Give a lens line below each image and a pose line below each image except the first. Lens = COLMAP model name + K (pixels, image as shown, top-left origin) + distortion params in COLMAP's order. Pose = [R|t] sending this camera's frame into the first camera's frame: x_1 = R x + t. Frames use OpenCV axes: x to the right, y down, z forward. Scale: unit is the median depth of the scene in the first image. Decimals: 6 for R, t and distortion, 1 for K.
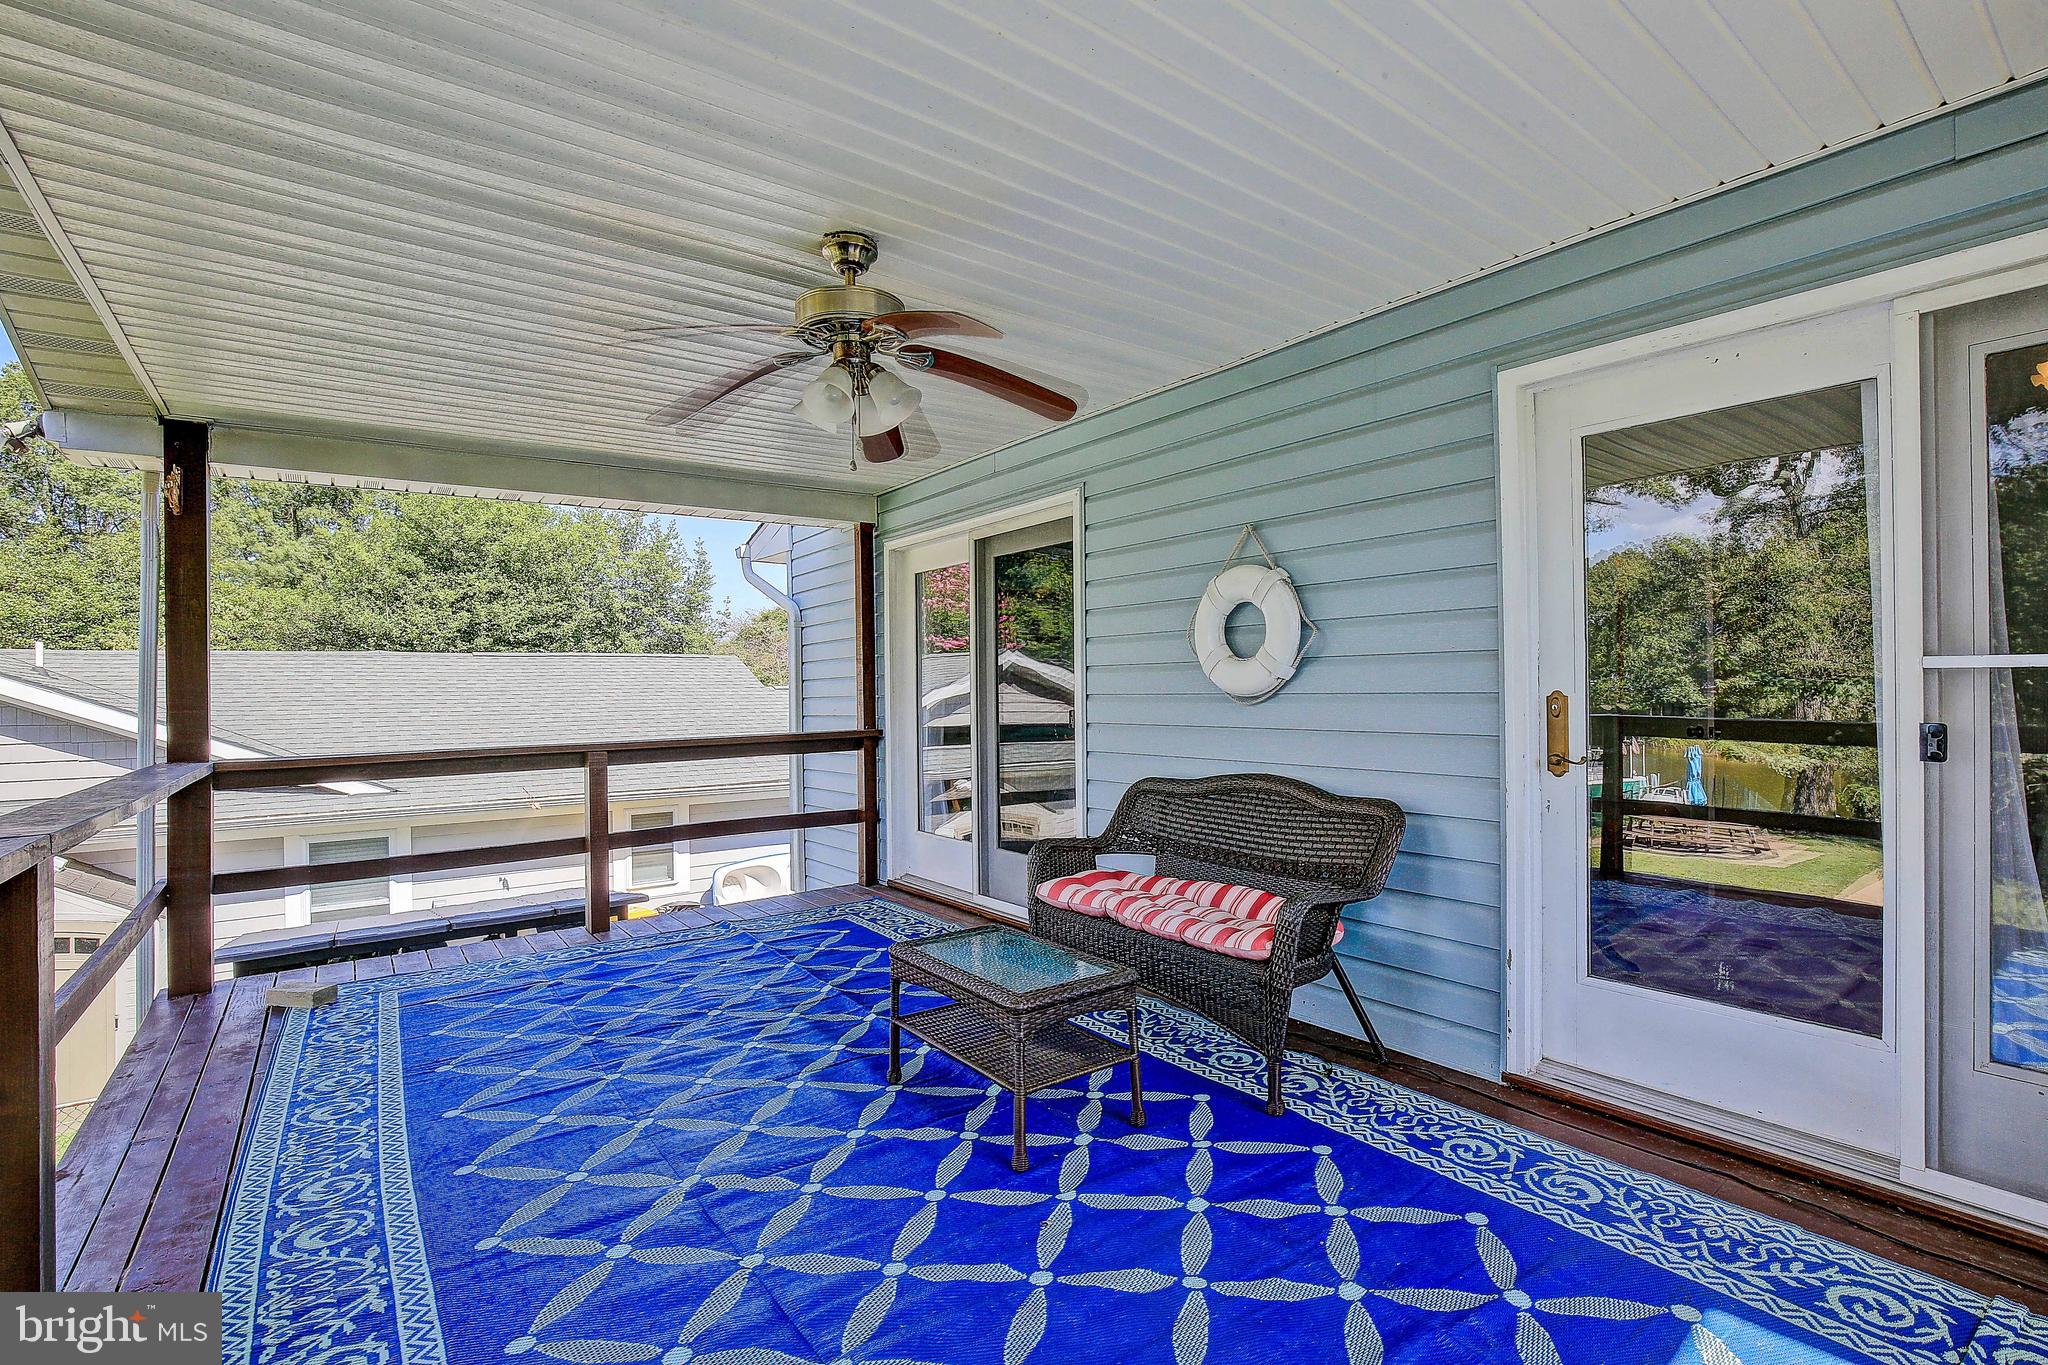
lens RADIAL K [[934.9, 0, 1042.9], [0, 934.9, 695.8], [0, 0, 1]] dist [-0.037506, 0.006932]
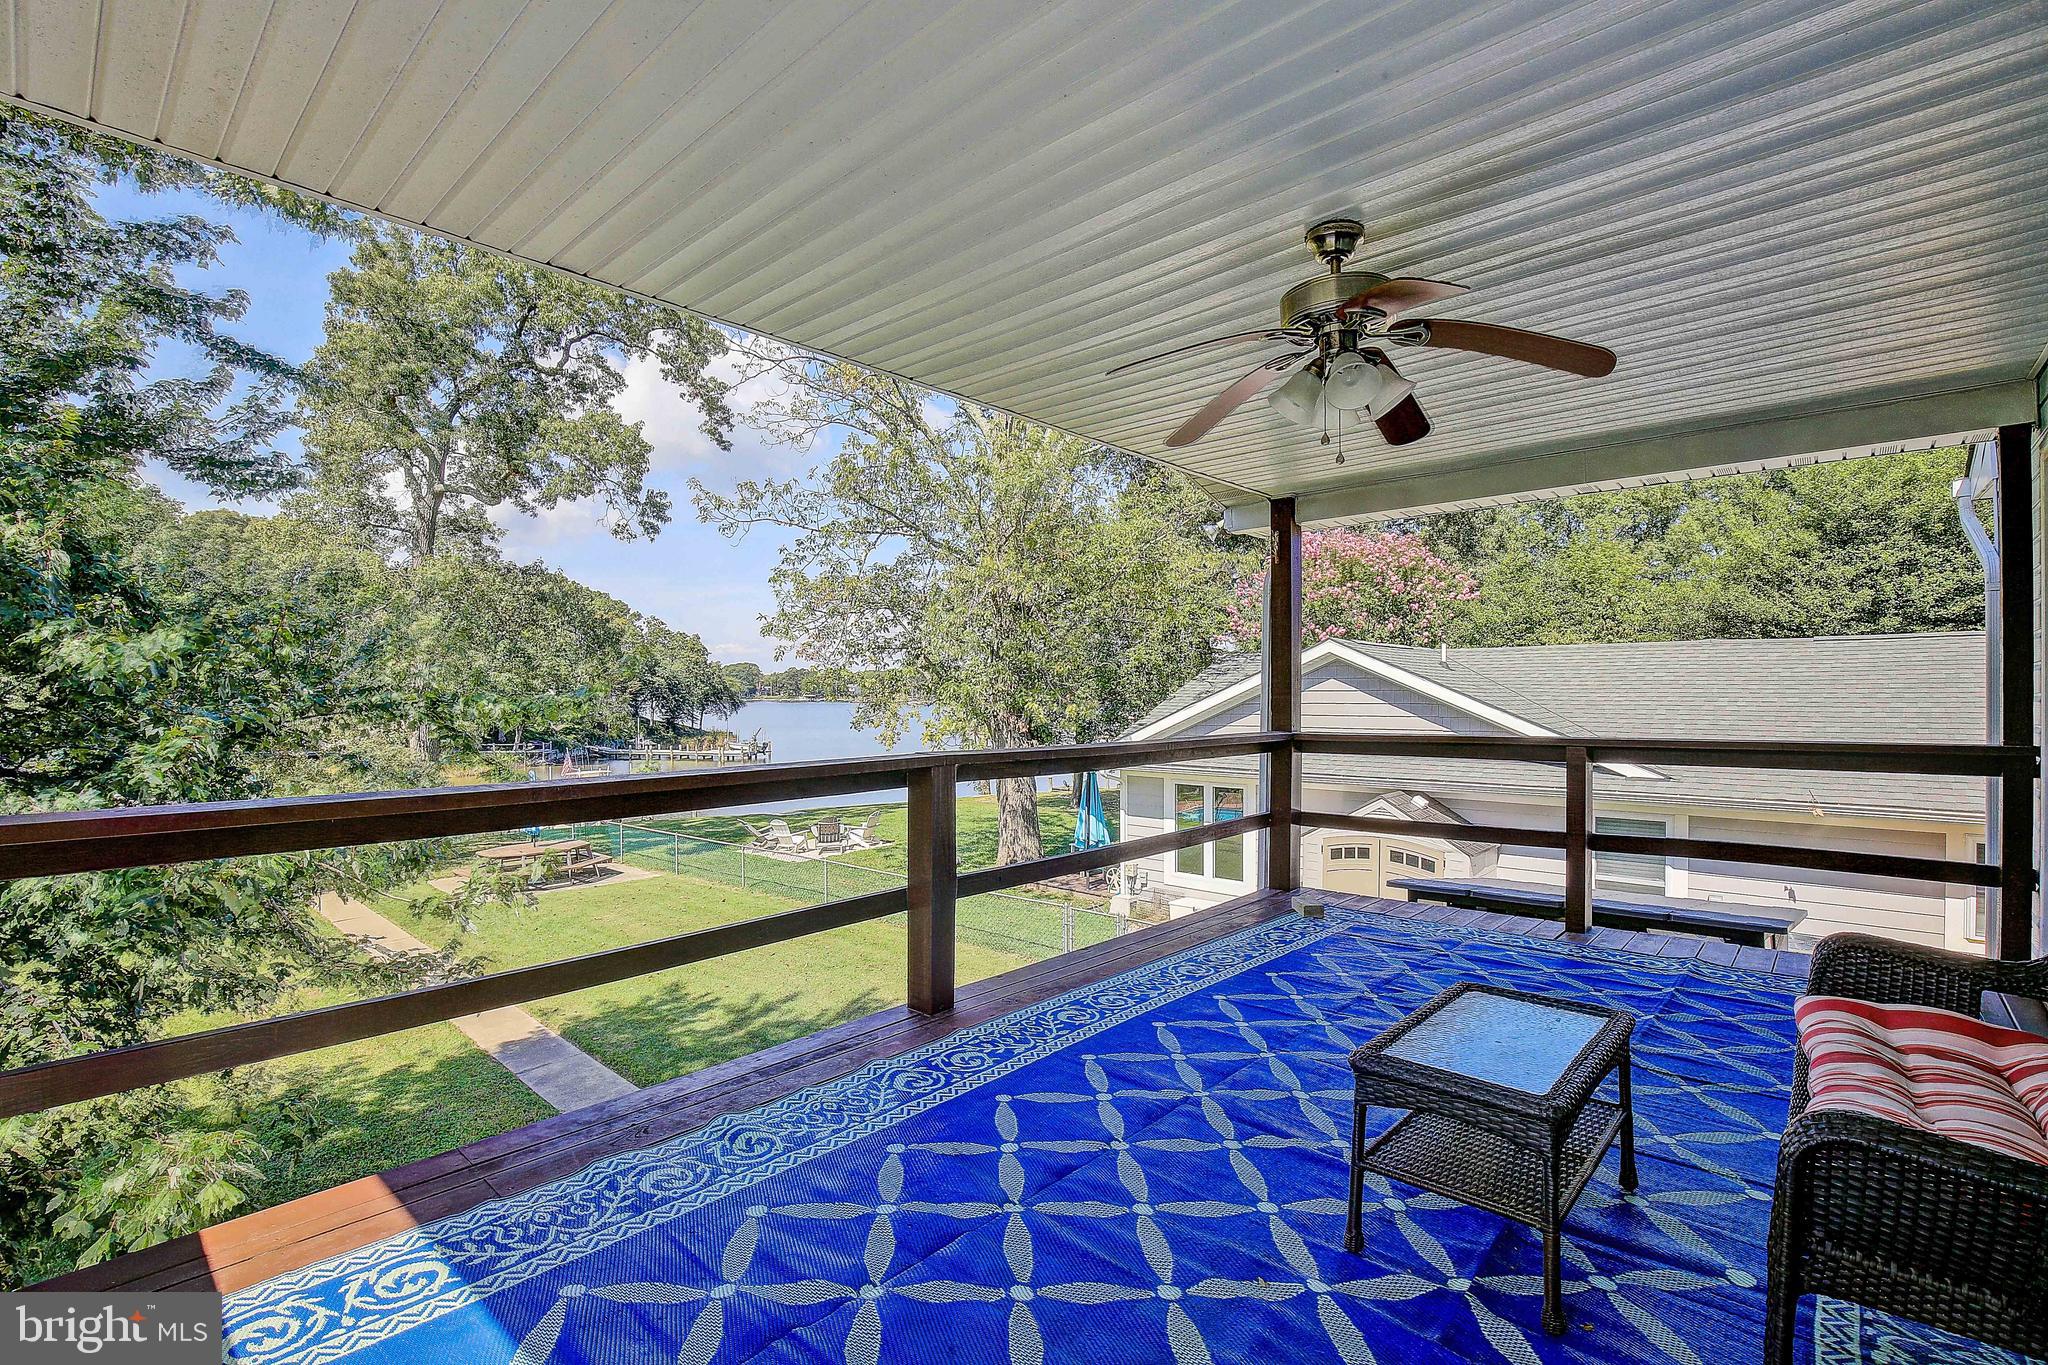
lens RADIAL K [[934.9, 0, 1035.9], [0, 934.9, 685.2], [0, 0, 1]] dist [-0.037506, 0.006932]
pose [[0.183135, 0.008952, -0.983047, 0.361595], [-0.005061, 0.999954, 0.008163, -0.009094], [0.983075, 0.003481, 0.183172, 0.263216]]
